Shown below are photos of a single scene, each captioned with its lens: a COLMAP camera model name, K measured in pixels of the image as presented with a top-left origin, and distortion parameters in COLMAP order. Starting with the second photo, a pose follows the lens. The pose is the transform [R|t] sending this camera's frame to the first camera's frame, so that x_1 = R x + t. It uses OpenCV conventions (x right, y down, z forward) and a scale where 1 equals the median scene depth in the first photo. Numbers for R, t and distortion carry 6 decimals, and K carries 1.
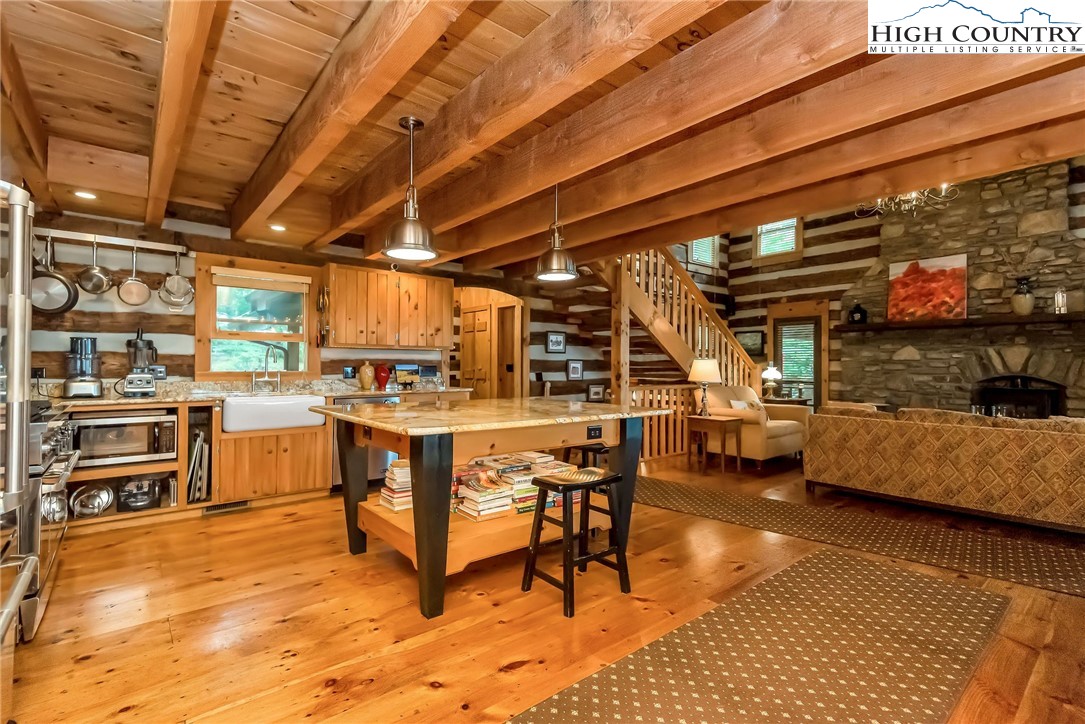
lens RADIAL K [[500.4, 0, 545.8], [0, 500.4, 364.8], [0, 0, 1]] dist [0.001377, -0.003636]
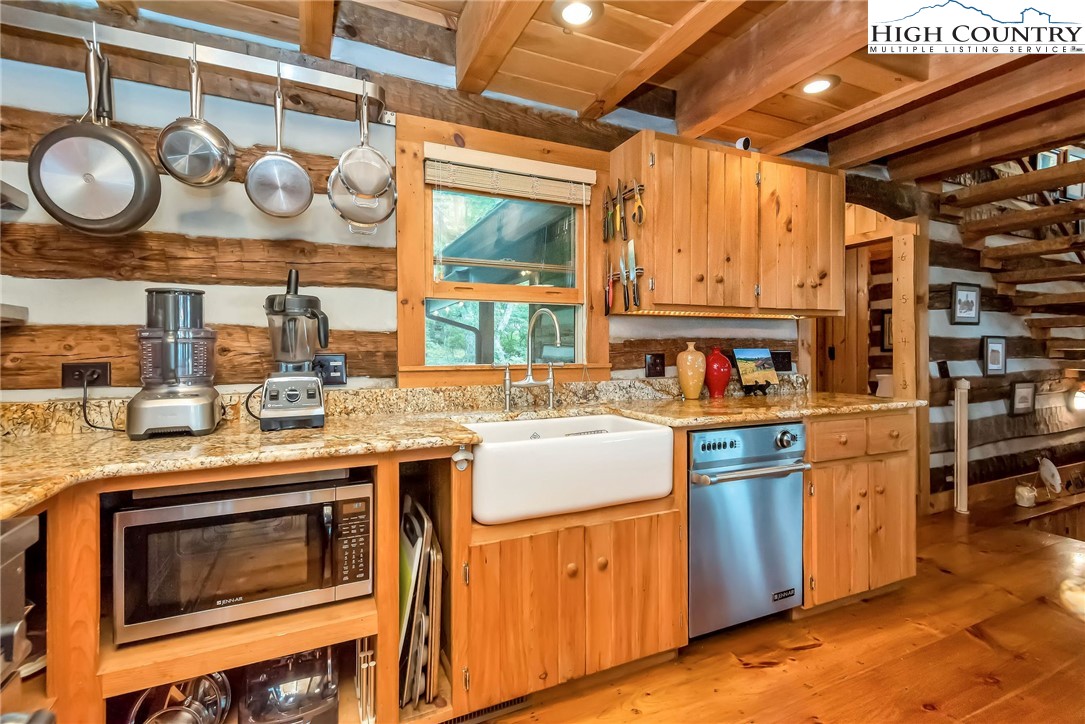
lens RADIAL K [[500.4, 0, 536.1], [0, 500.4, 360.3], [0, 0, 1]] dist [0.001377, -0.003636]
pose [[0.960698, -0.009471, -0.277434, -0.445265], [0.013472, 0.999831, 0.012519, 0.002910], [0.277269, -0.015765, 0.960663, 0.583541]]
